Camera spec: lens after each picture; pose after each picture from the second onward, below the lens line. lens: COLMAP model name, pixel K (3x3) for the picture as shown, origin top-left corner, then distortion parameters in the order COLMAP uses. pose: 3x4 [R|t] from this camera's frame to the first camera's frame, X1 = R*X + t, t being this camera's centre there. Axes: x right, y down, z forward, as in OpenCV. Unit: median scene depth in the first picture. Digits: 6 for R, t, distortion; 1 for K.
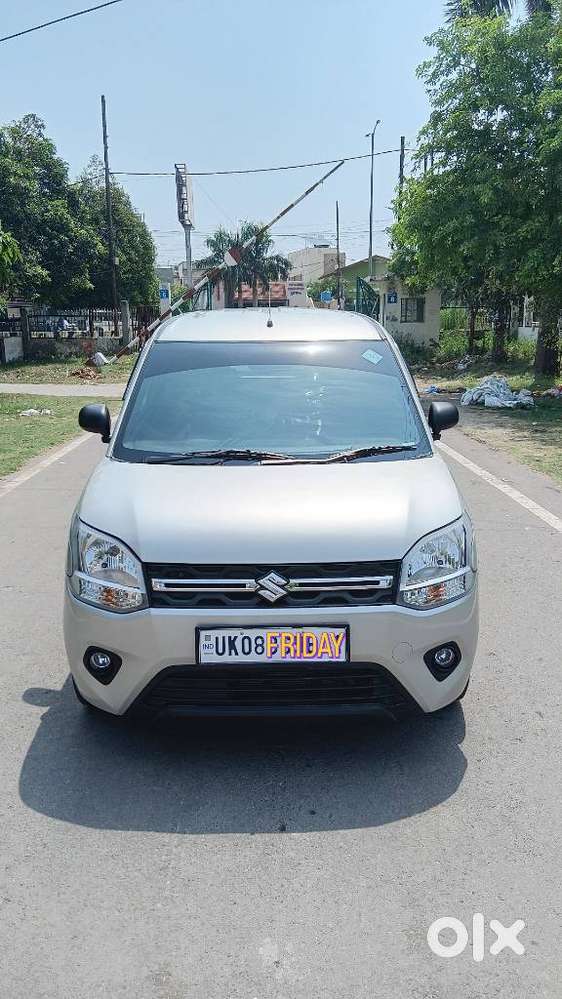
lens RADIAL K [[719.9, 0, 286.7], [0, 719.9, 495.3], [0, 0, 1]] dist [0.109656, -0.207929]
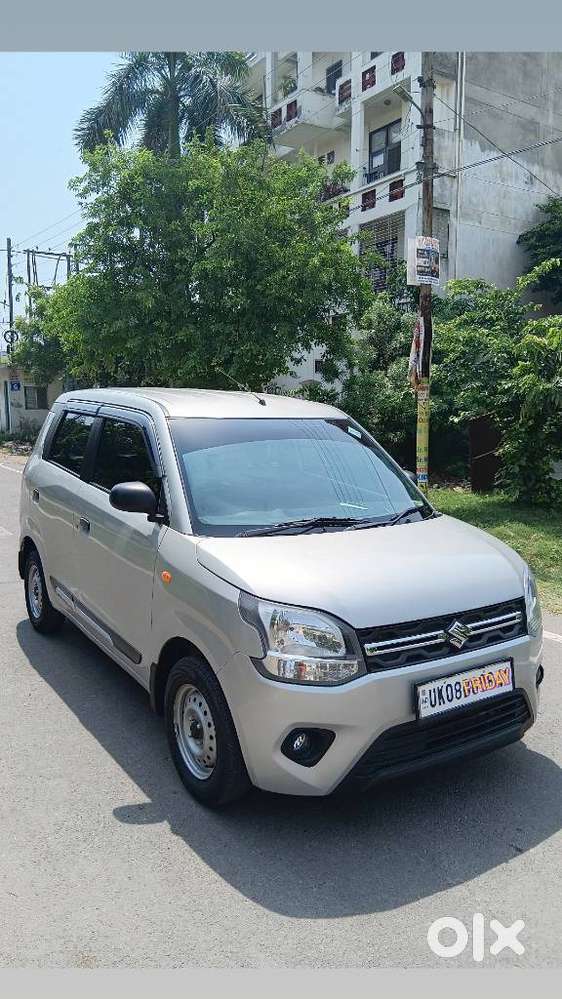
lens RADIAL K [[667.3, 0, 260.4], [0, 667.3, 500.1], [0, 0, 1]] dist [0.091678, -0.149315]
pose [[0.867010, -0.051582, 0.495614, -0.769939], [0.101533, 0.992049, -0.074368, -0.029965], [-0.487837, 0.114799, 0.865353, 0.234322]]
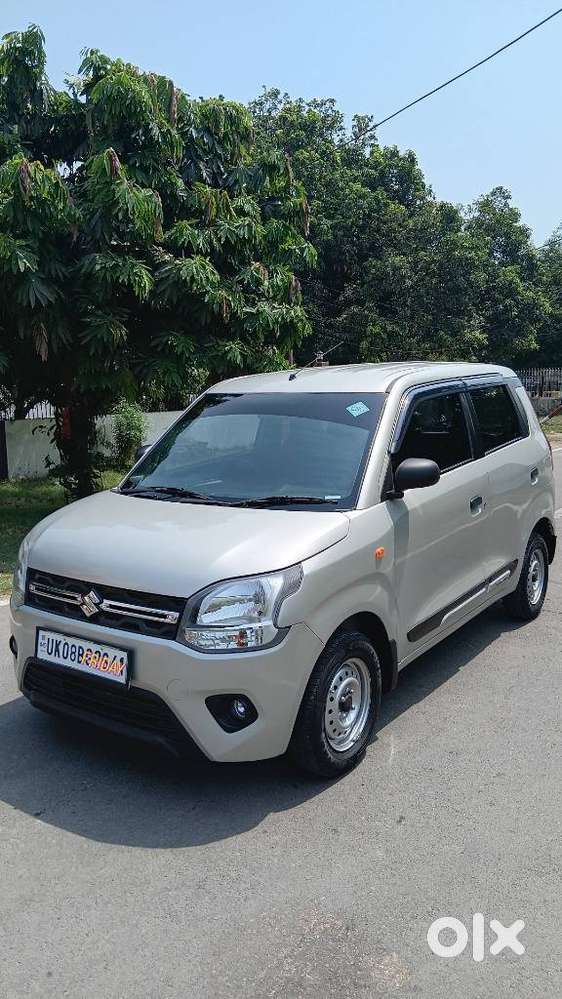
lens RADIAL K [[719.9, 0, 286.7], [0, 719.9, 495.3], [0, 0, 1]] dist [0.109656, -0.207929]
pose [[0.819505, 0.079691, -0.567505, 0.854154], [-0.124738, 0.991345, -0.040920, -0.032526], [0.559332, 0.104324, 0.822353, 0.218778]]
